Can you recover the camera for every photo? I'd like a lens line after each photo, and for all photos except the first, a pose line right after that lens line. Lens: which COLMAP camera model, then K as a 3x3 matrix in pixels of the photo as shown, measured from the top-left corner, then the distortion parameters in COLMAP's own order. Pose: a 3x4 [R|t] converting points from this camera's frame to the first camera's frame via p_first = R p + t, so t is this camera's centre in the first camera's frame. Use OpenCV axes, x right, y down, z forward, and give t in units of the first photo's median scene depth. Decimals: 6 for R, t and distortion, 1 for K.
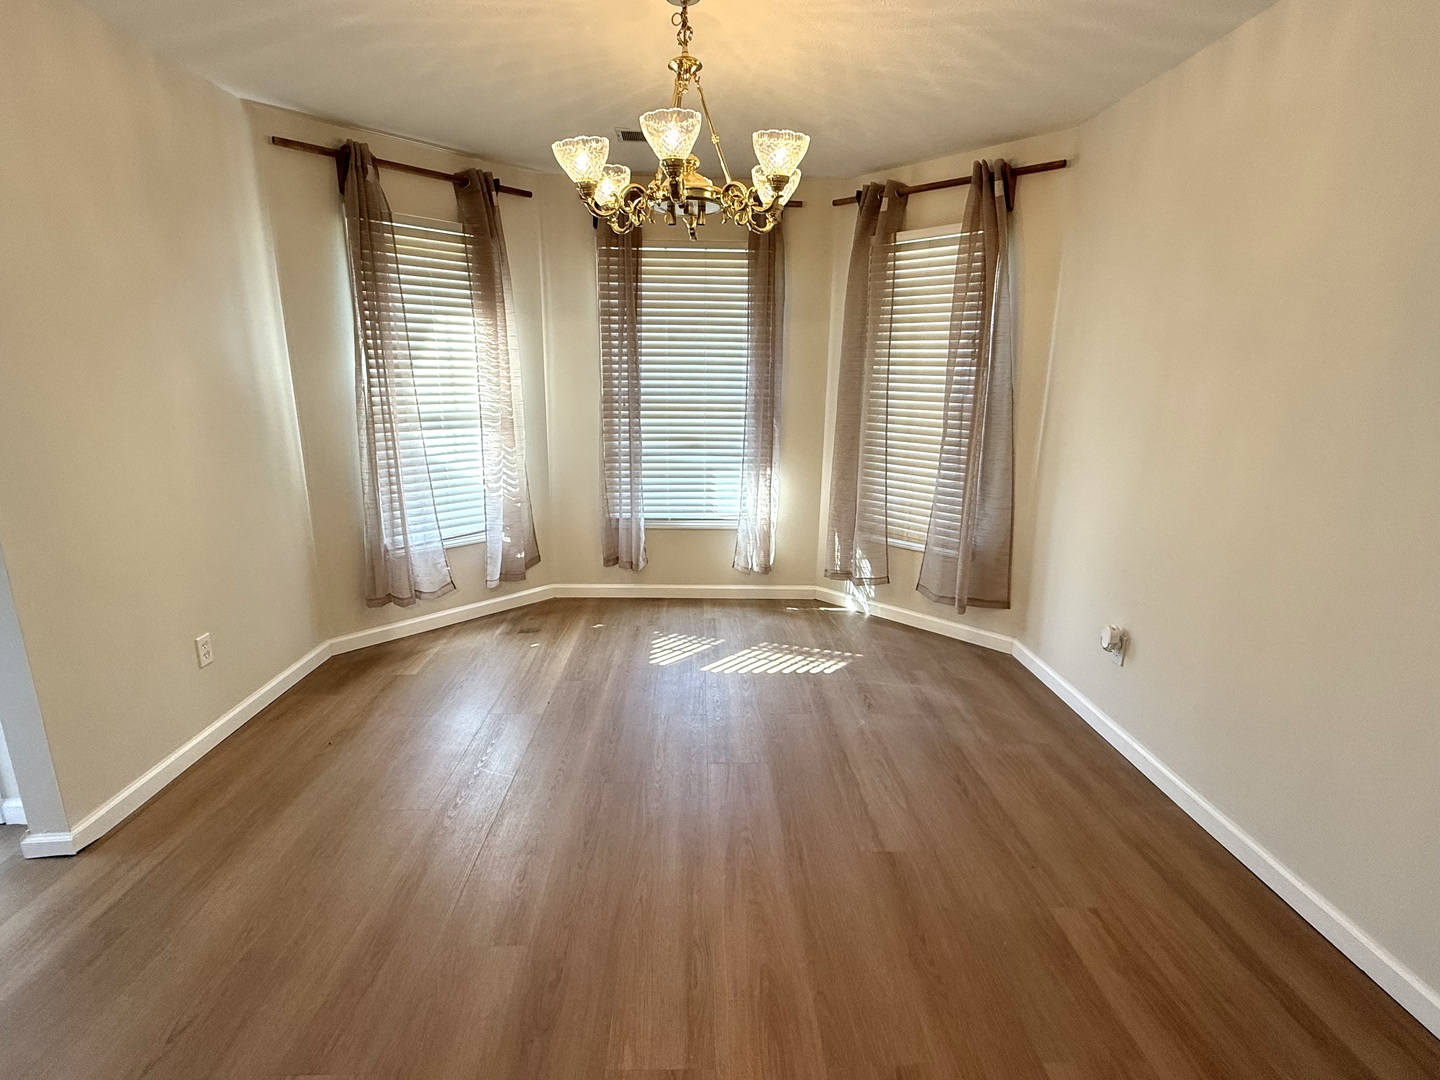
lens RADIAL K [[680.1, 0, 725.9], [0, 680.1, 537.0], [0, 0, 1]] dist [-0.001081, -0.000057]
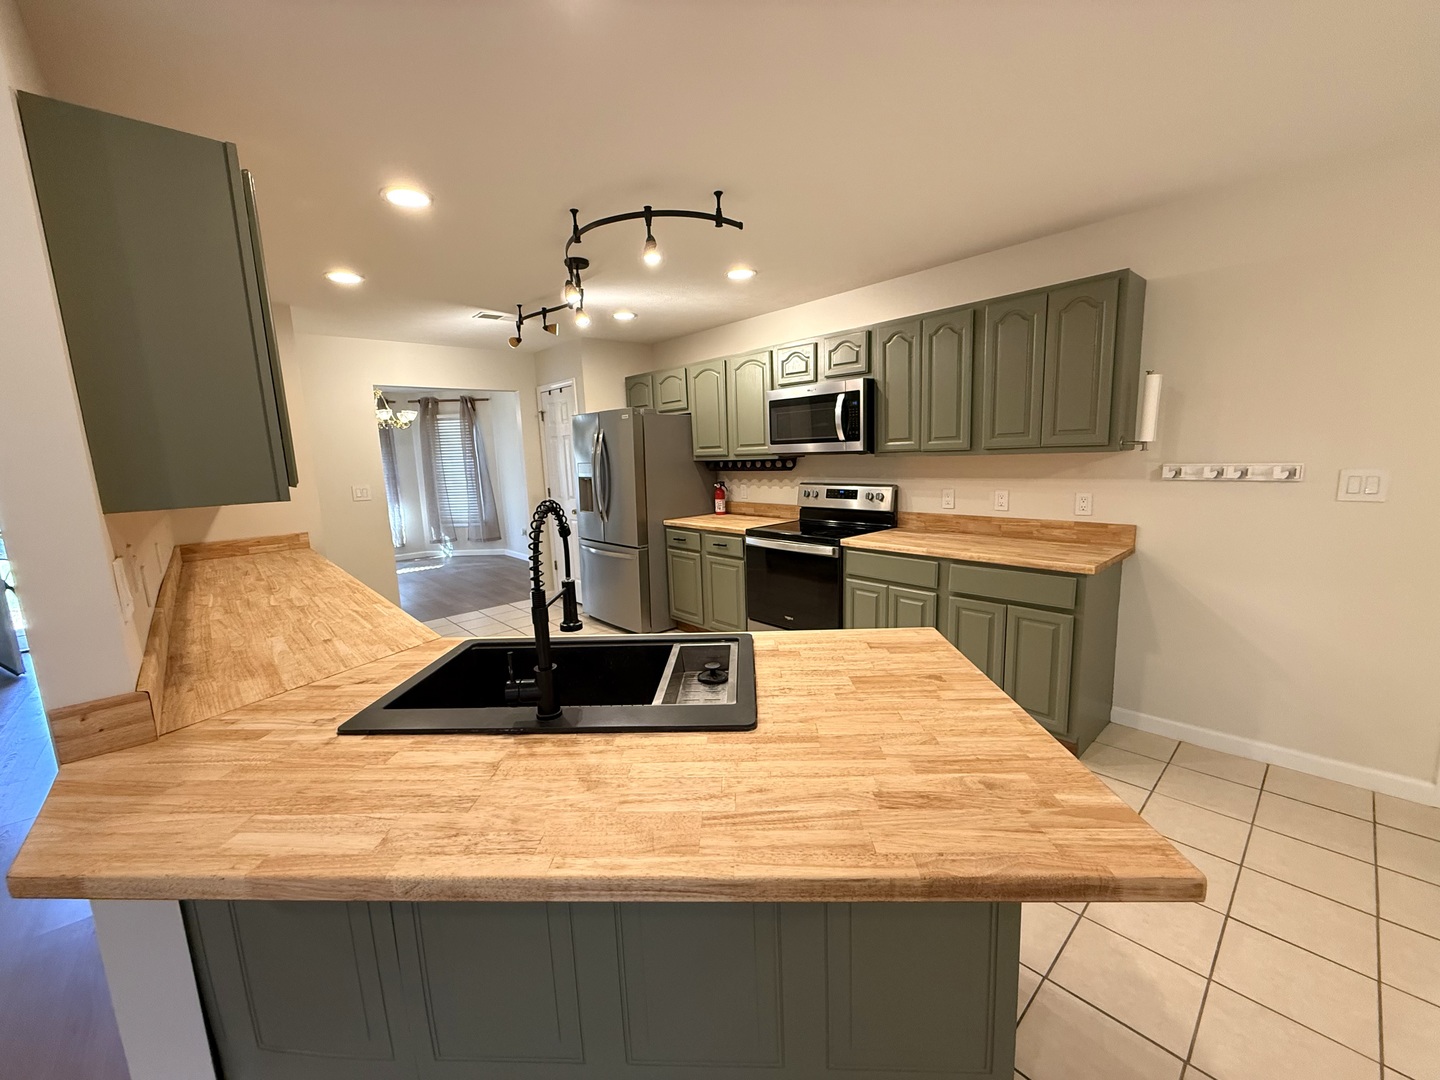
lens RADIAL K [[576.2, 0, 711.7], [0, 576.2, 537.6], [0, 0, 1]] dist [0.001436, 0.000013]
pose [[0.787288, -0.137895, 0.600968, -0.318265], [0.192577, 0.980905, -0.027209, 0.299520], [-0.585741, 0.137154, 0.798810, -1.341551]]
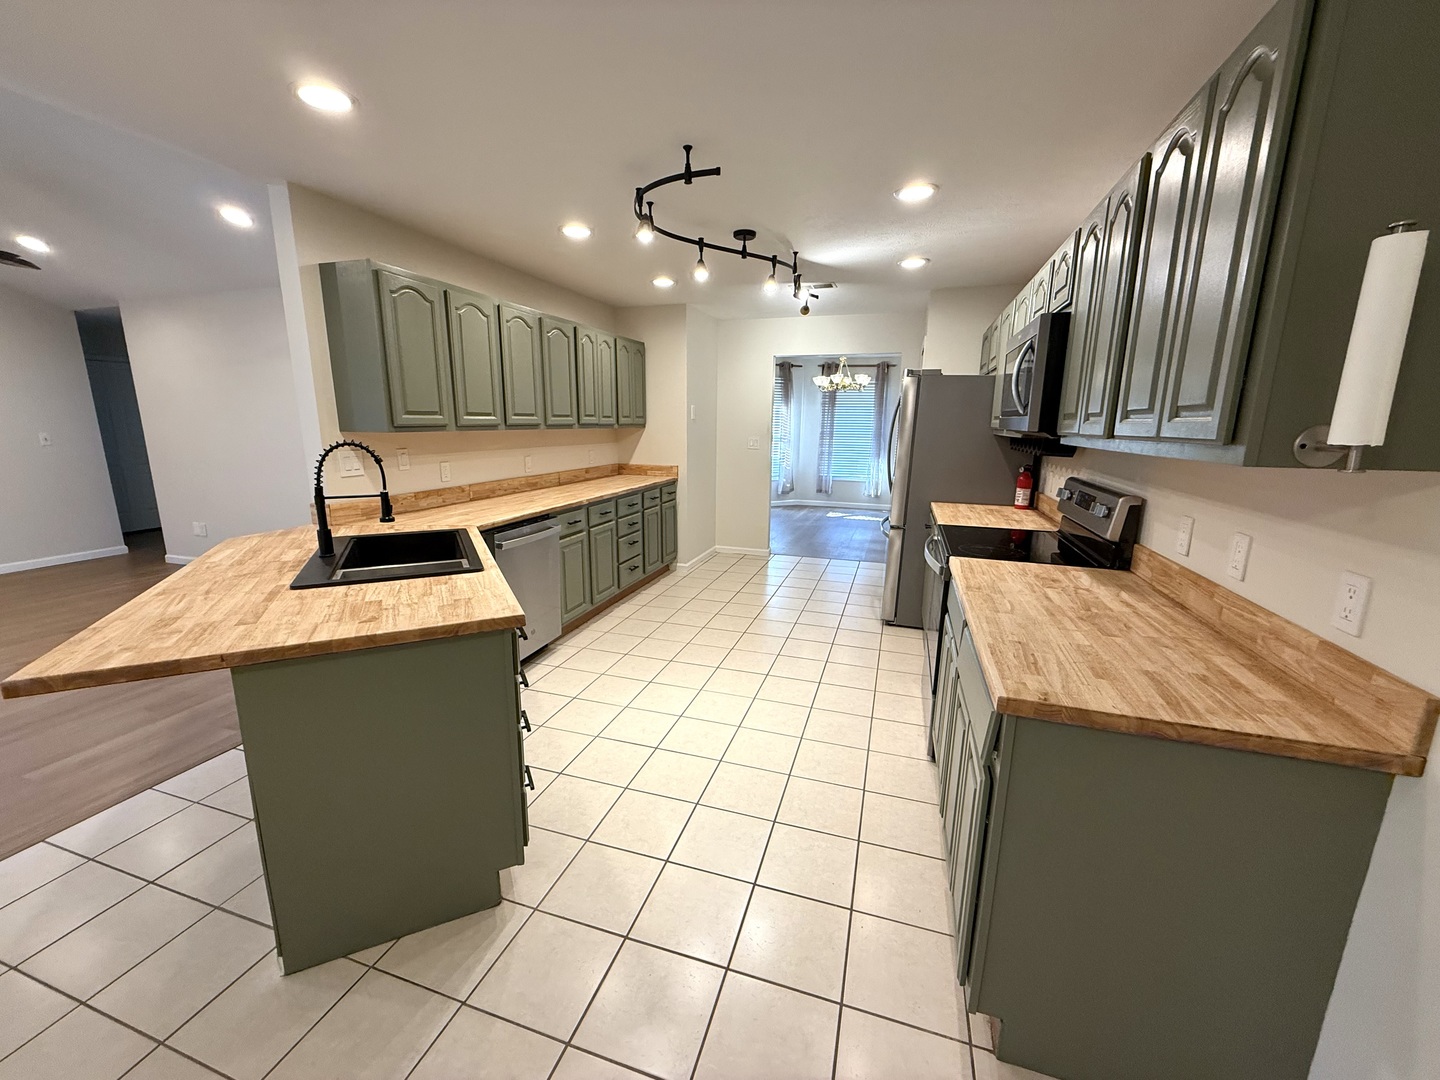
lens RADIAL K [[576.2, 0, 708.7], [0, 576.2, 539.6], [0, 0, 1]] dist [0.001436, 0.000013]
pose [[0.930599, 0.071145, -0.359059, 0.284986], [-0.082977, 0.996396, -0.017629, 0.327740], [0.356510, 0.046199, 0.933149, -1.417941]]
